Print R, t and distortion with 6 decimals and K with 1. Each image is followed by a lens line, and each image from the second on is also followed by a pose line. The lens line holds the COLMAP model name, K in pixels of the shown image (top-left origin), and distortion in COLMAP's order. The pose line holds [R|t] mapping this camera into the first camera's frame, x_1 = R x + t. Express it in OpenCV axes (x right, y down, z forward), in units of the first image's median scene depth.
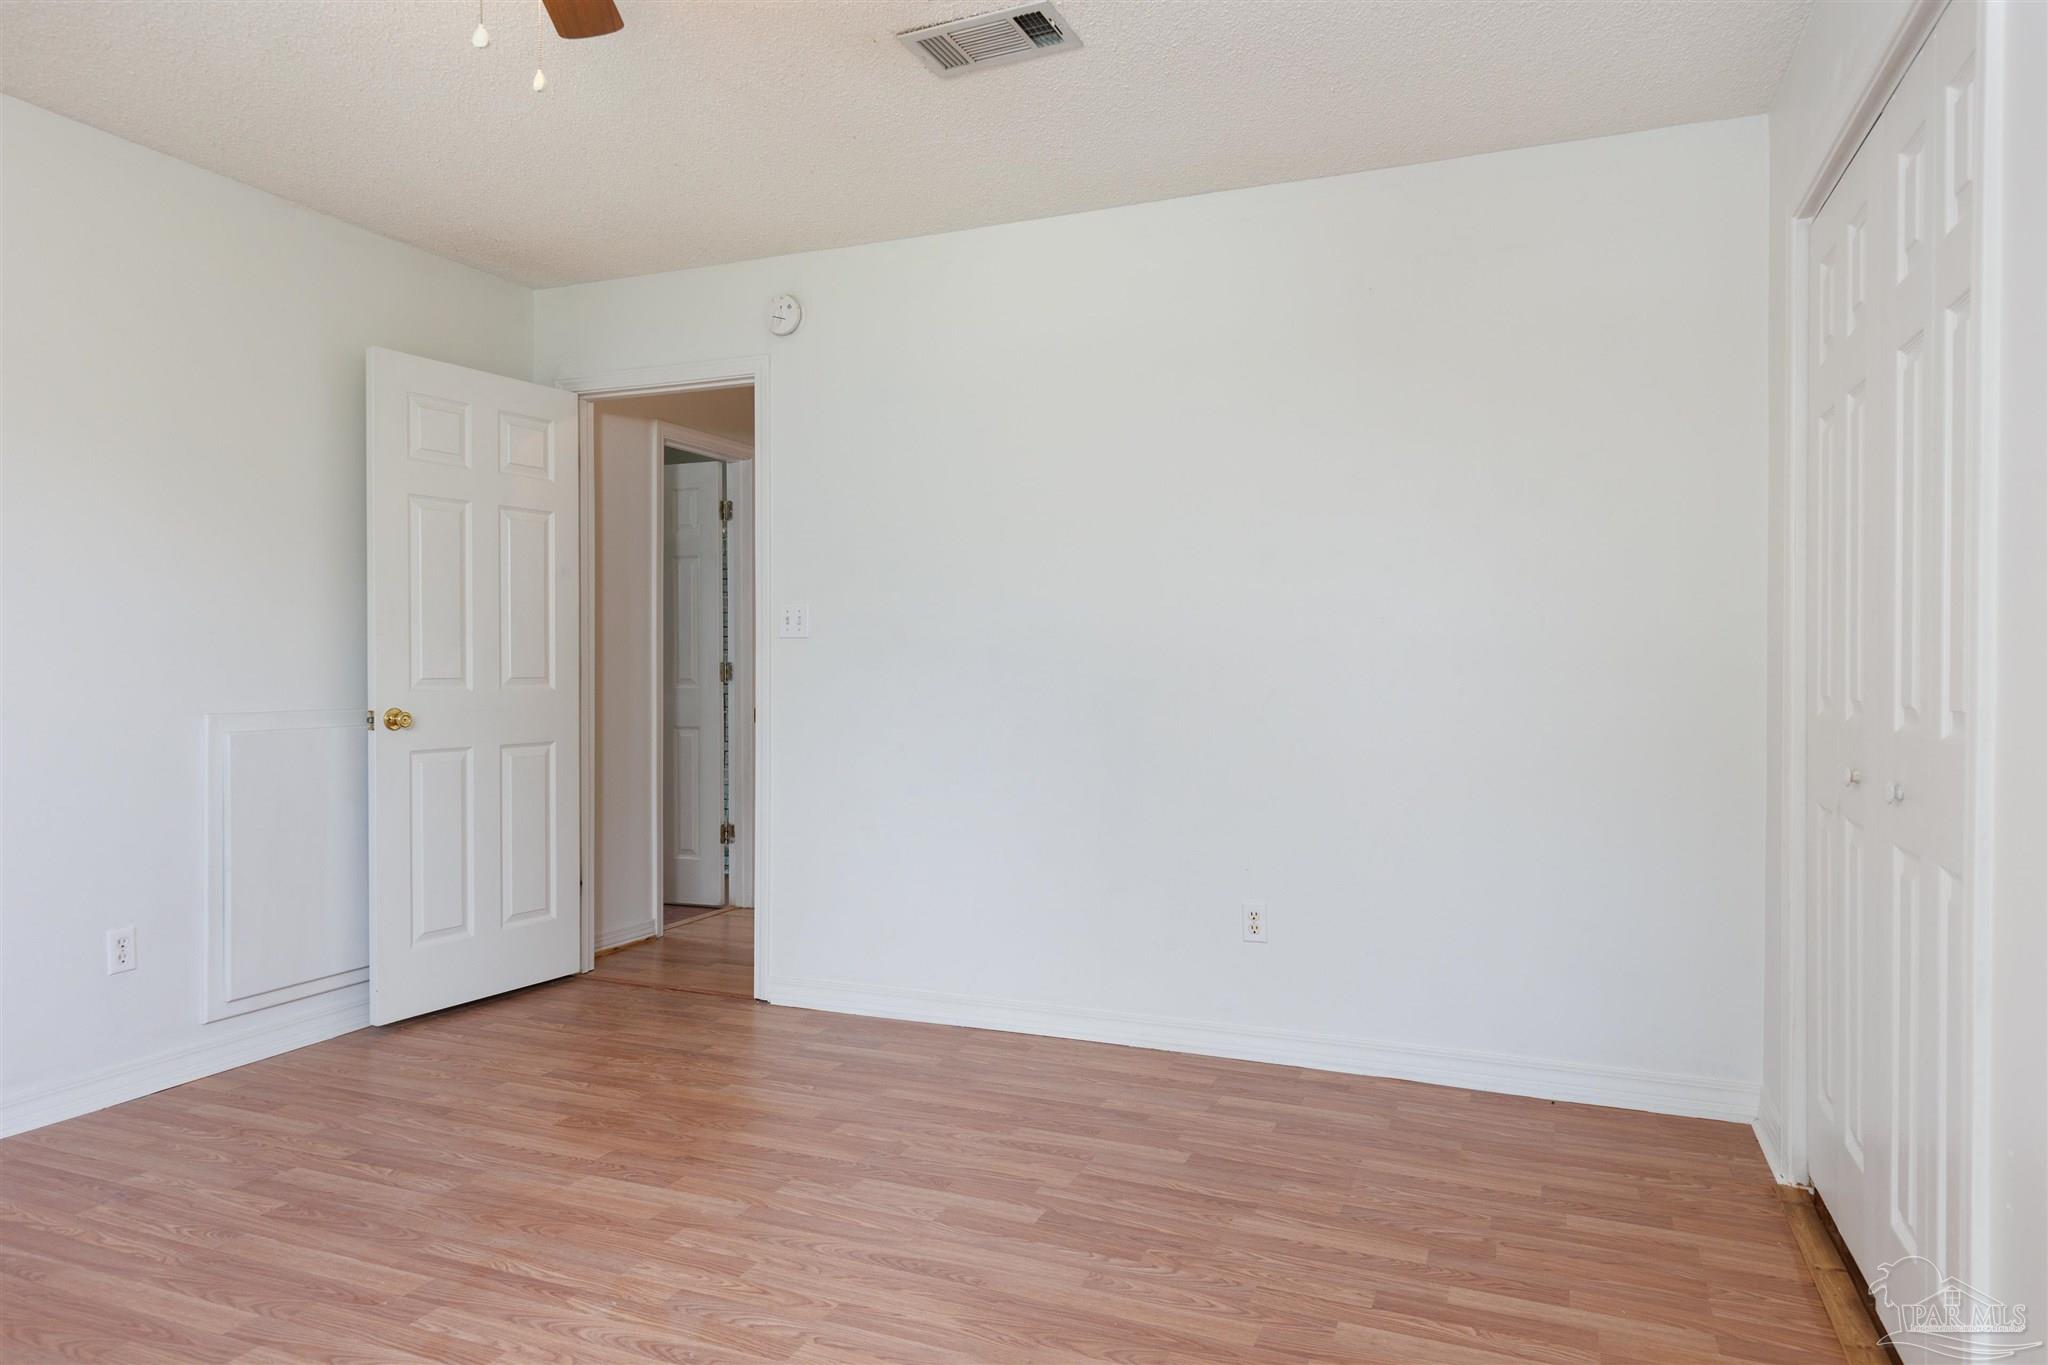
lens RADIAL K [[1288.8, 0, 1024.0], [0, 1288.8, 682.5], [0, 0, 1]] dist [-0.000613, -0.000744]
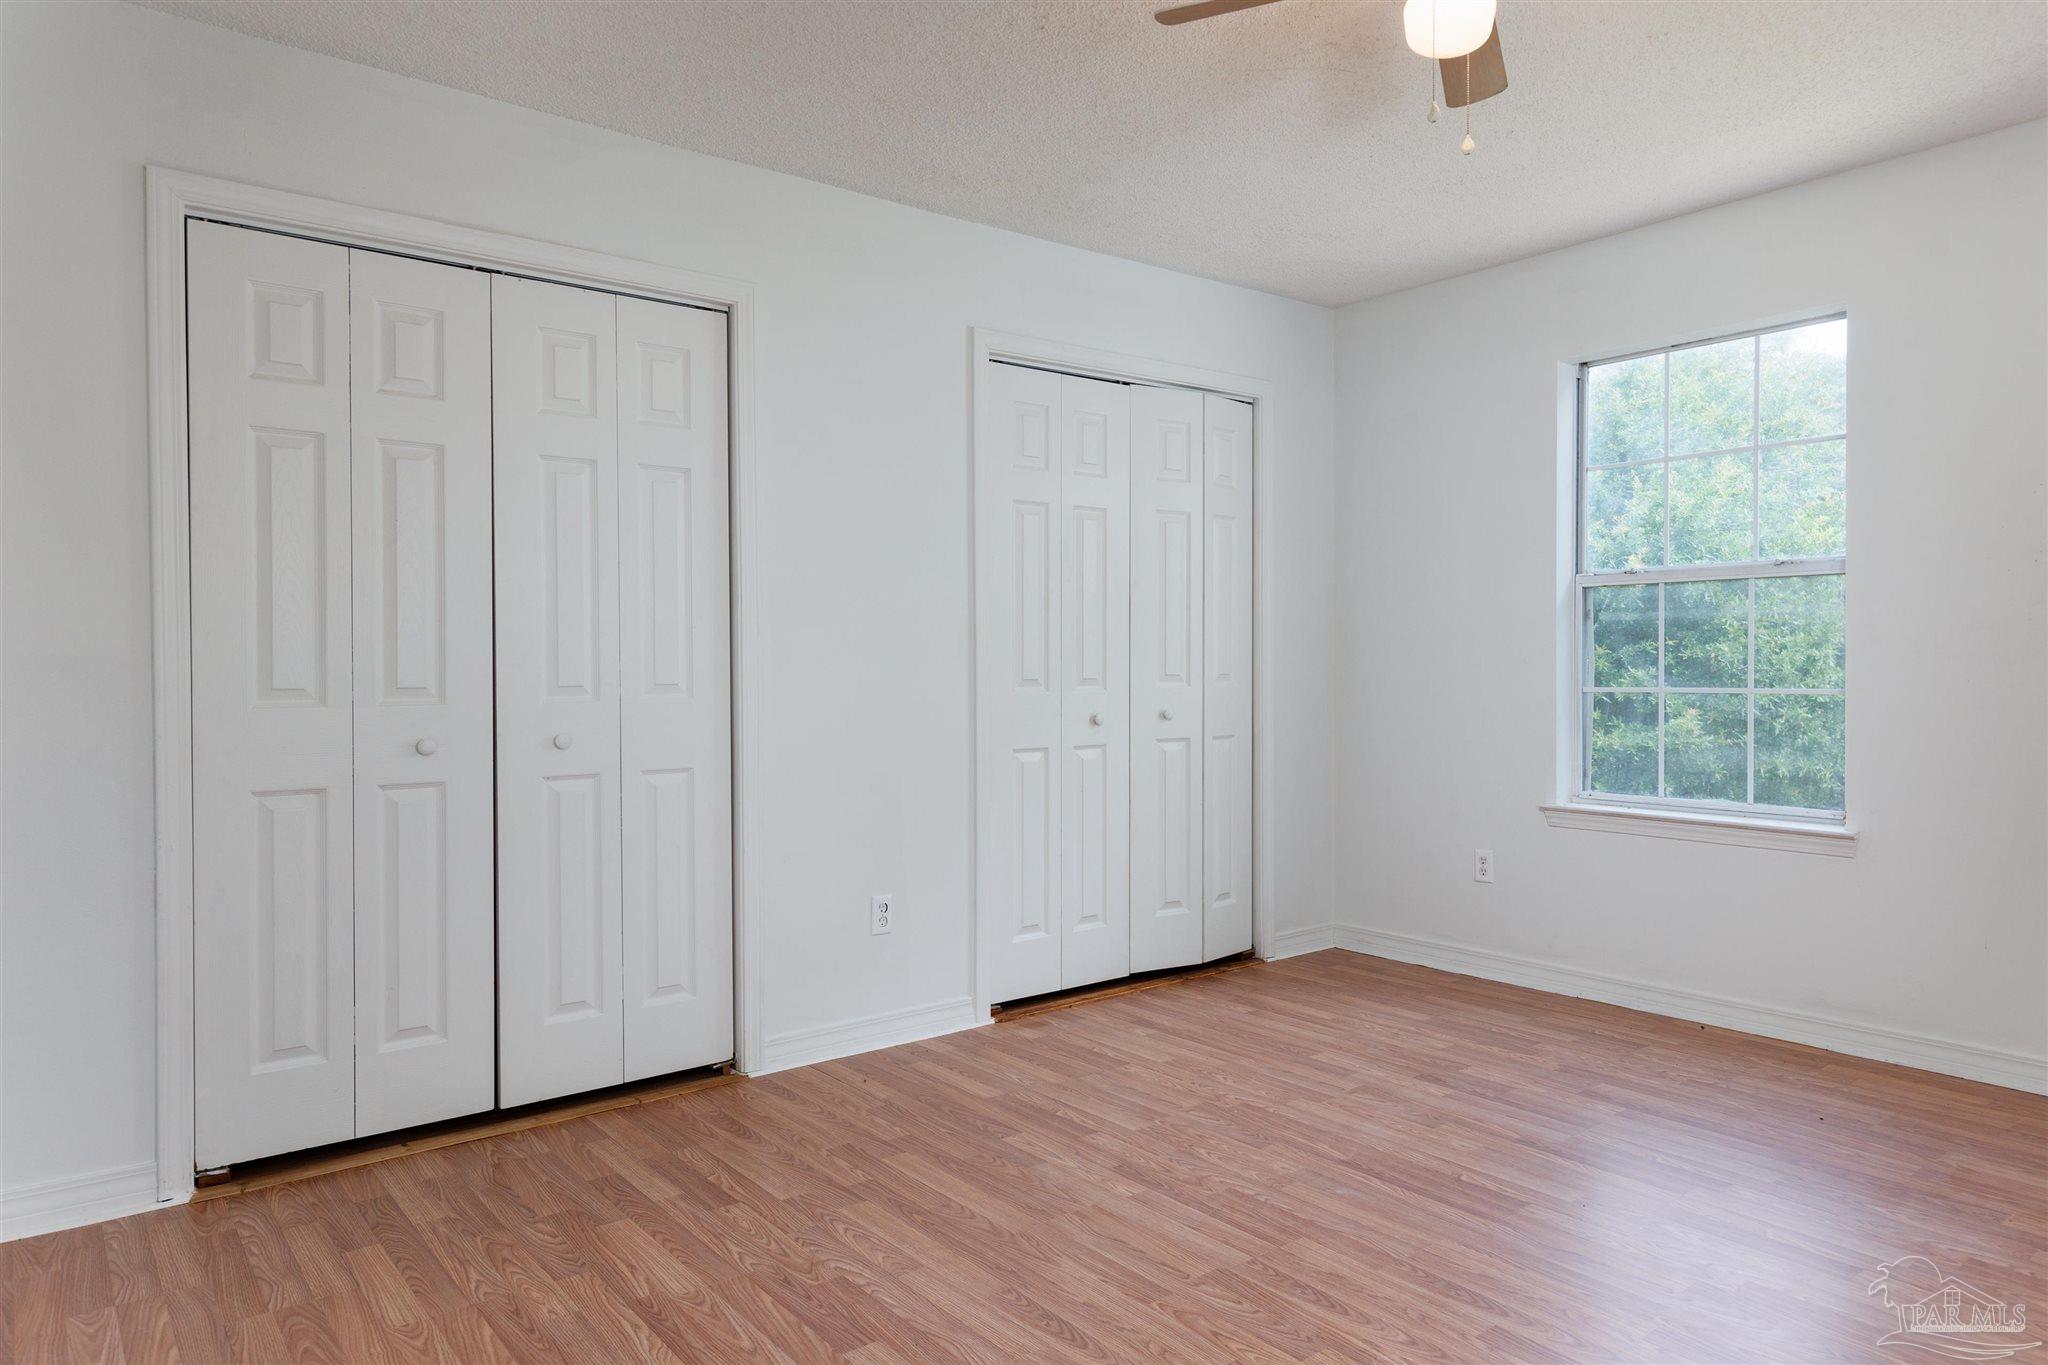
lens RADIAL K [[1288.8, 0, 1024.0], [0, 1288.8, 682.5], [0, 0, 1]] dist [-0.000613, -0.000744]
pose [[-0.868482, -0.006540, 0.495678, -0.540214], [0.007246, 0.999639, 0.025885, -0.025843], [-0.495668, 0.026072, -0.868120, 1.864526]]
